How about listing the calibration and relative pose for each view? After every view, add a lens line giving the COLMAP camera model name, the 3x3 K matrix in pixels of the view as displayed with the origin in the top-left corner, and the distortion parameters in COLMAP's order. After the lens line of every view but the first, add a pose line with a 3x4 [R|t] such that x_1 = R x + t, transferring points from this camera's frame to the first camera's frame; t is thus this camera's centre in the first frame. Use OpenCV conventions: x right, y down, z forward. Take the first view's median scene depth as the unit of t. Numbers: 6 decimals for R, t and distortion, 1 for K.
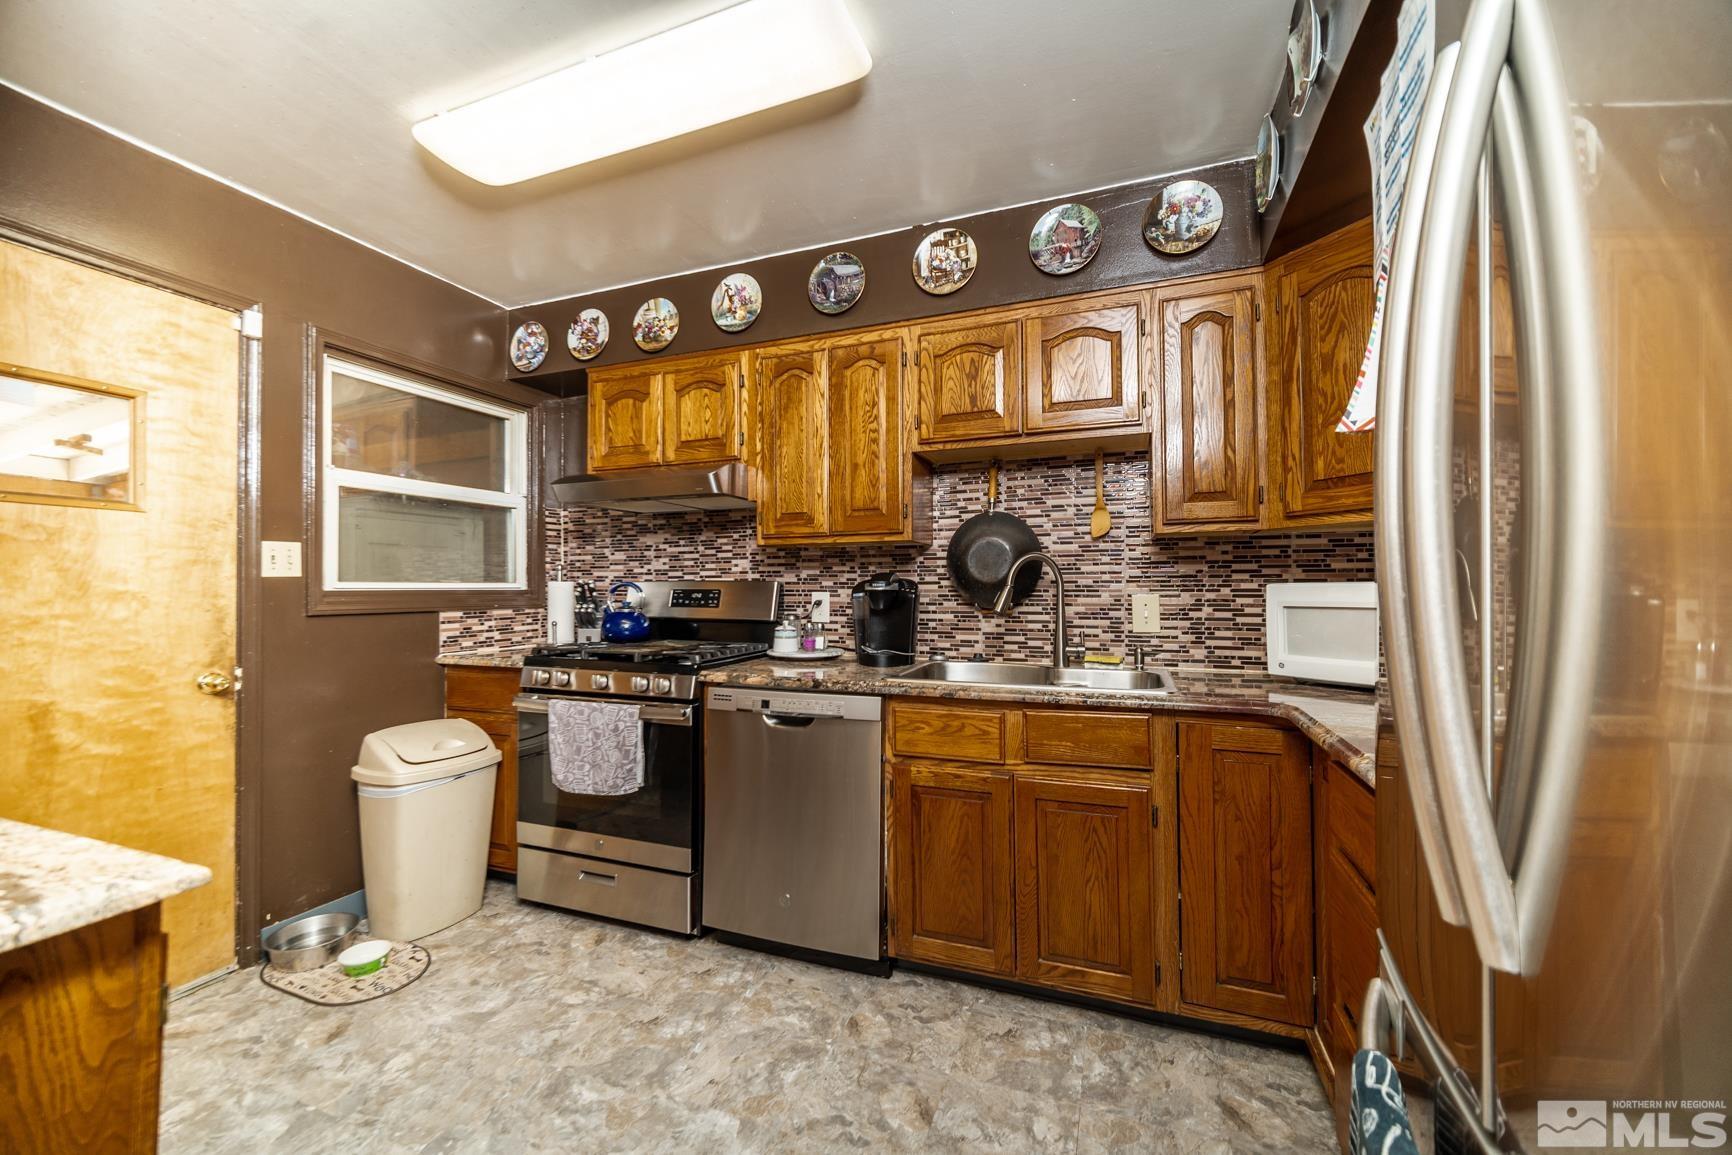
lens RADIAL K [[702.4, 0, 858.0], [0, 702.4, 579.4], [0, 0, 1]] dist [-0.003518, -0.000083]
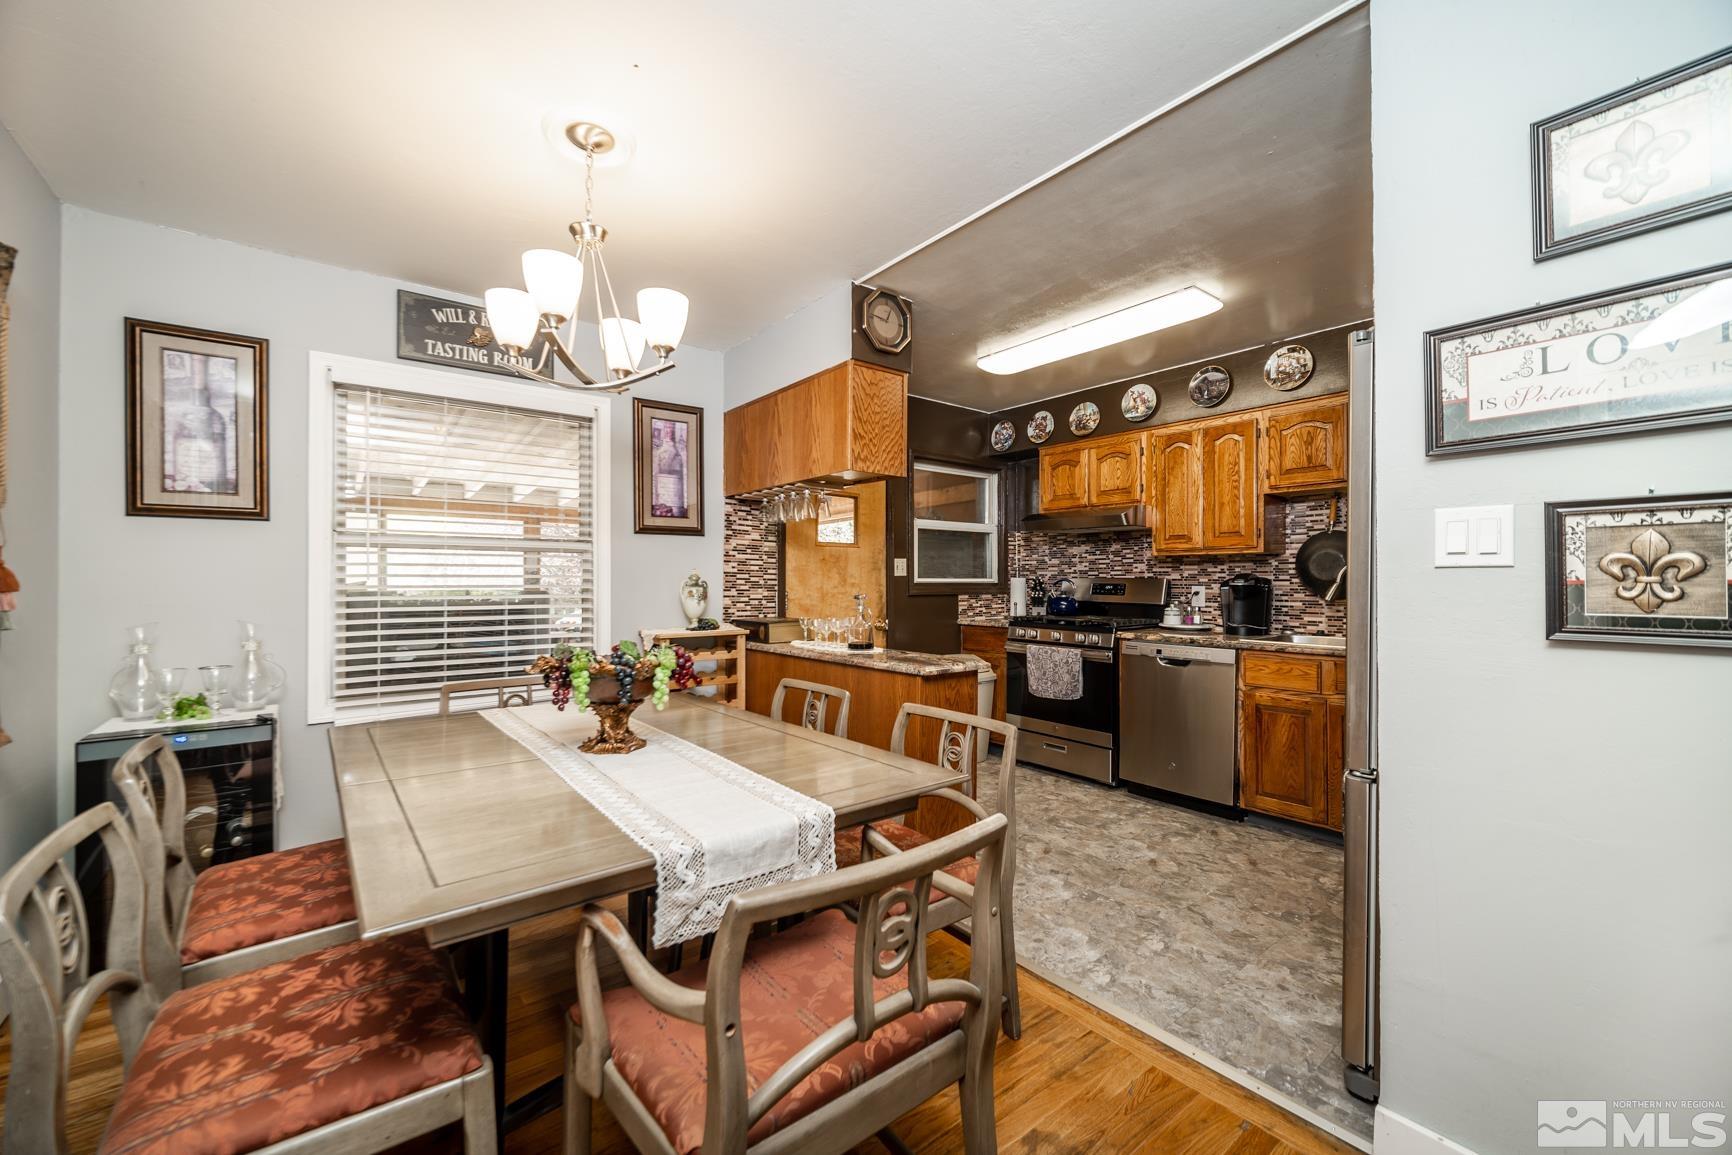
lens RADIAL K [[702.4, 0, 847.8], [0, 702.4, 579.2], [0, 0, 1]] dist [-0.003518, -0.000083]
pose [[0.858938, 0.003155, -0.512070, 0.069323], [0.000950, 0.999969, 0.007755, -0.007756], [0.512079, -0.007147, 0.858909, -0.641386]]
